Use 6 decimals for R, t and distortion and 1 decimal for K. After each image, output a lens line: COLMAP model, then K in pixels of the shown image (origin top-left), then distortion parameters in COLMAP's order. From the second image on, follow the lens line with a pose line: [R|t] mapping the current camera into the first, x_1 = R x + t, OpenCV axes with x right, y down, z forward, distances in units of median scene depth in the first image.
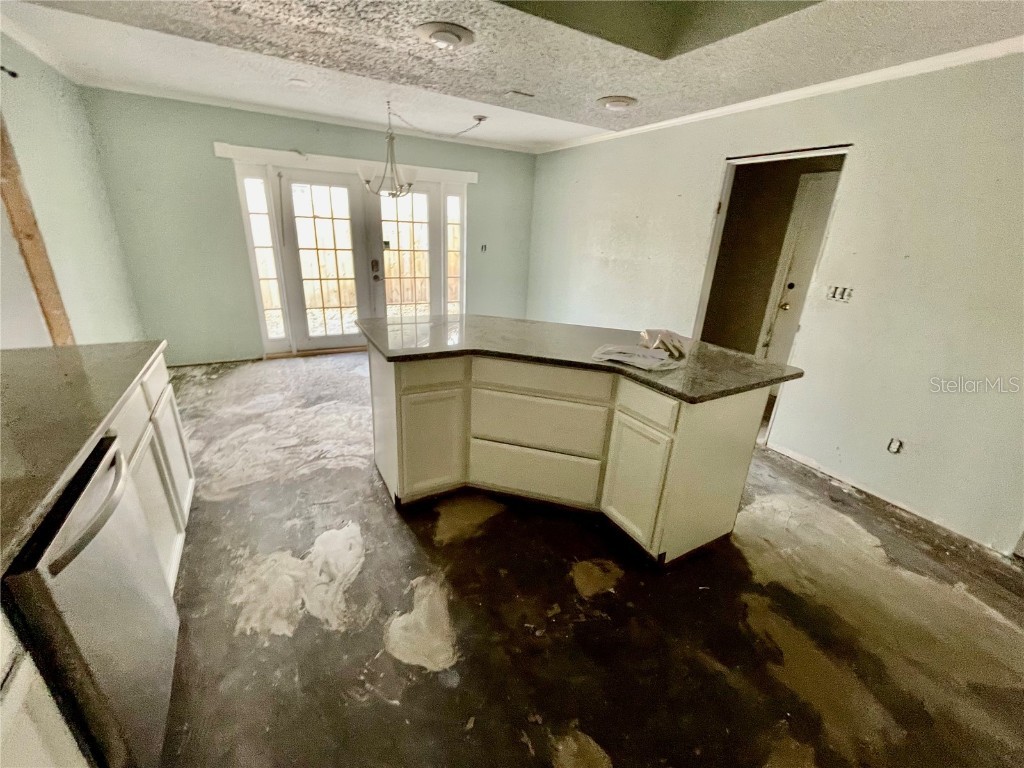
lens RADIAL K [[418.7, 0, 509.1], [0, 418.7, 381.3], [0, 0, 1]] dist [-0.001993, -0.000181]
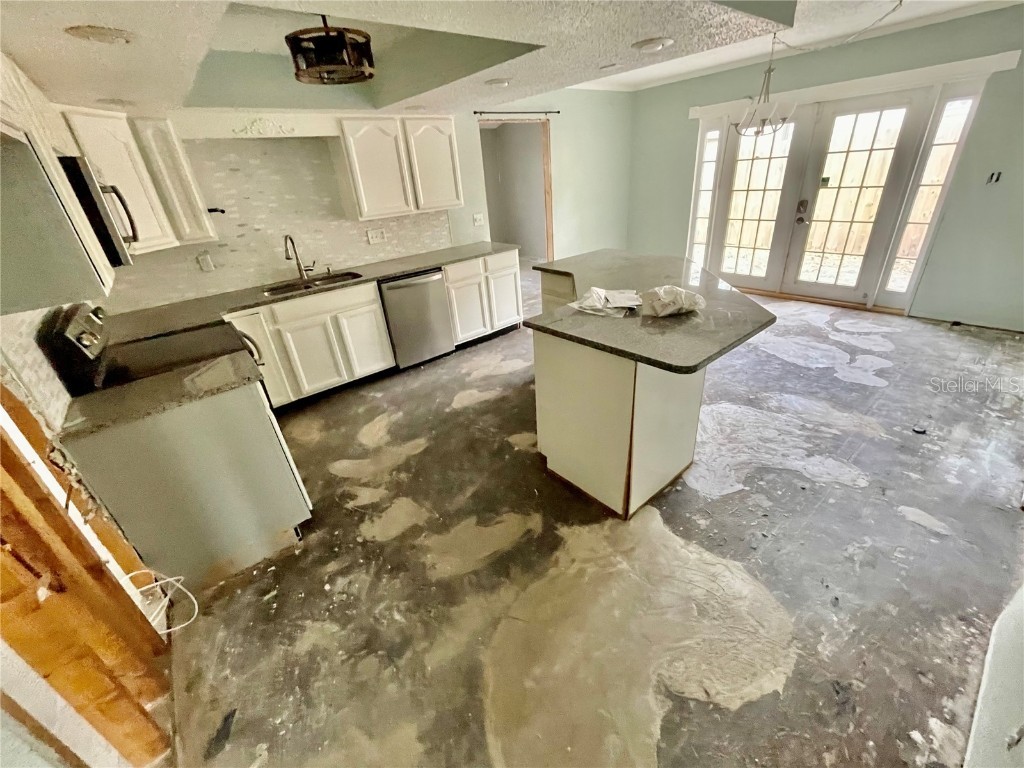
lens RADIAL K [[416.7, 0, 511.9], [0, 416.7, 381.7], [0, 0, 1]] dist [-0.003329, -0.000045]
pose [[0.172374, 0.387056, -0.905801, 1.229725], [-0.254280, 0.905882, 0.338701, -0.163279], [0.951645, 0.171944, 0.254571, 0.491564]]
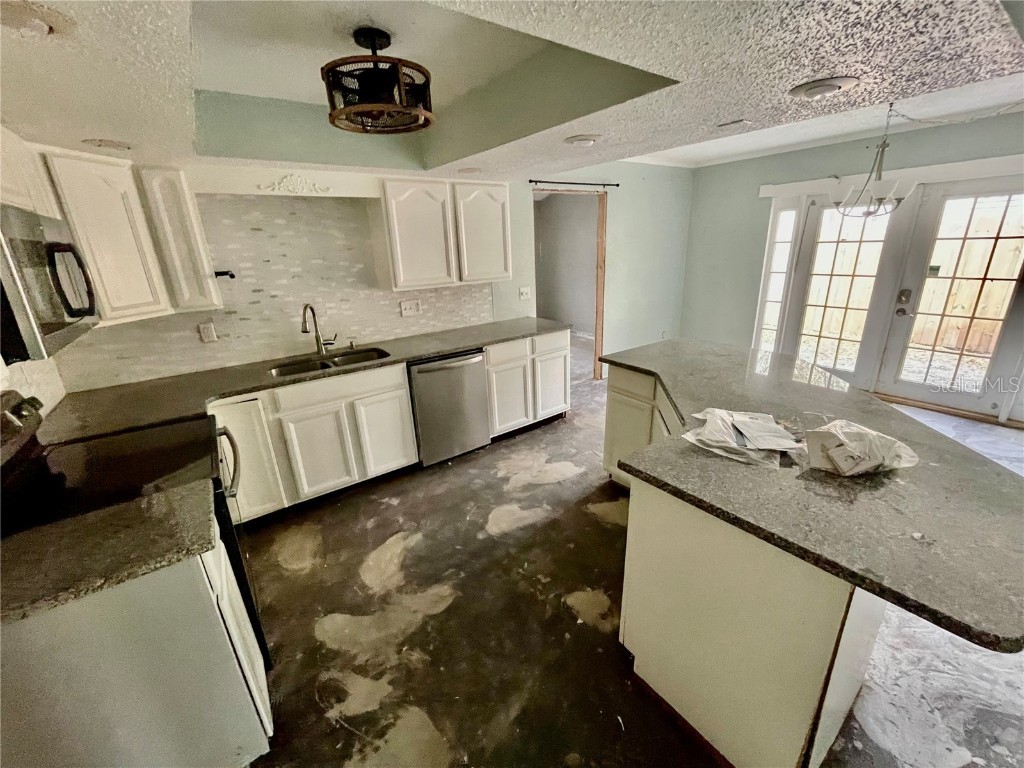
lens RADIAL K [[416.7, 0, 511.9], [0, 416.7, 381.7], [0, 0, 1]] dist [-0.003329, -0.000045]
pose [[0.111348, 0.263947, -0.958088, 0.875919], [-0.298065, 0.928568, 0.221174, -0.176248], [0.948029, 0.260945, 0.182068, 0.433950]]
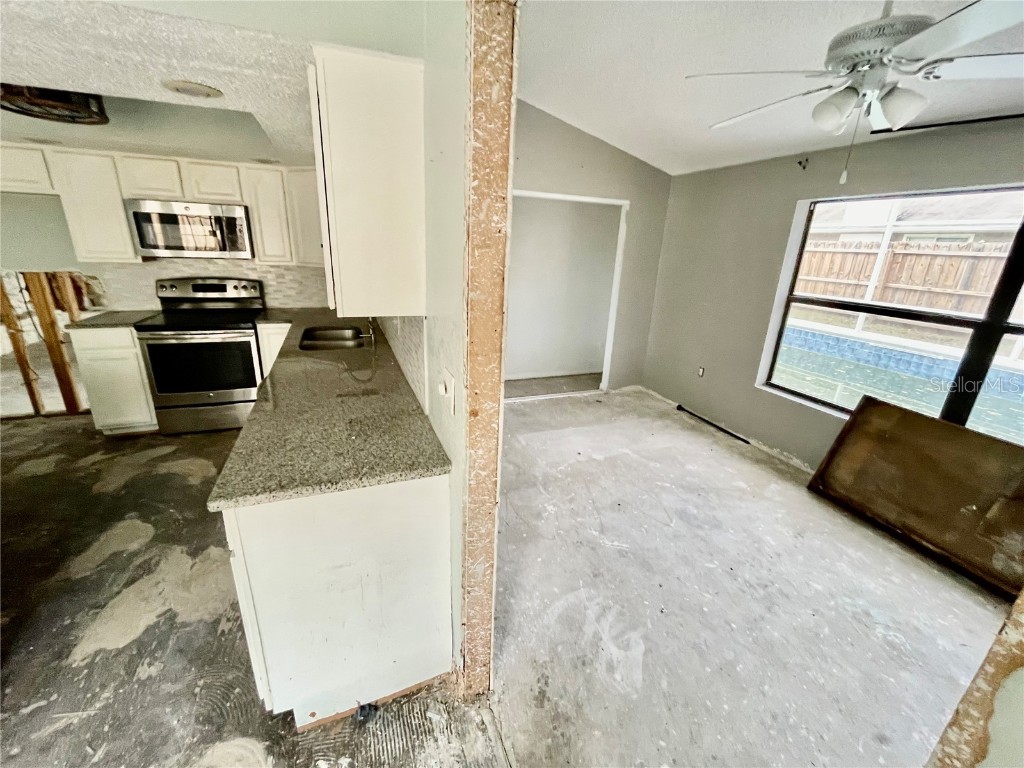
lens RADIAL K [[416.7, 0, 511.9], [0, 416.7, 381.7], [0, 0, 1]] dist [-0.003329, -0.000045]
pose [[-0.988329, -0.126687, 0.084592, -1.127179], [-0.046895, 0.781370, 0.622304, -0.522623], [-0.144936, 0.611074, -0.778192, 1.158822]]
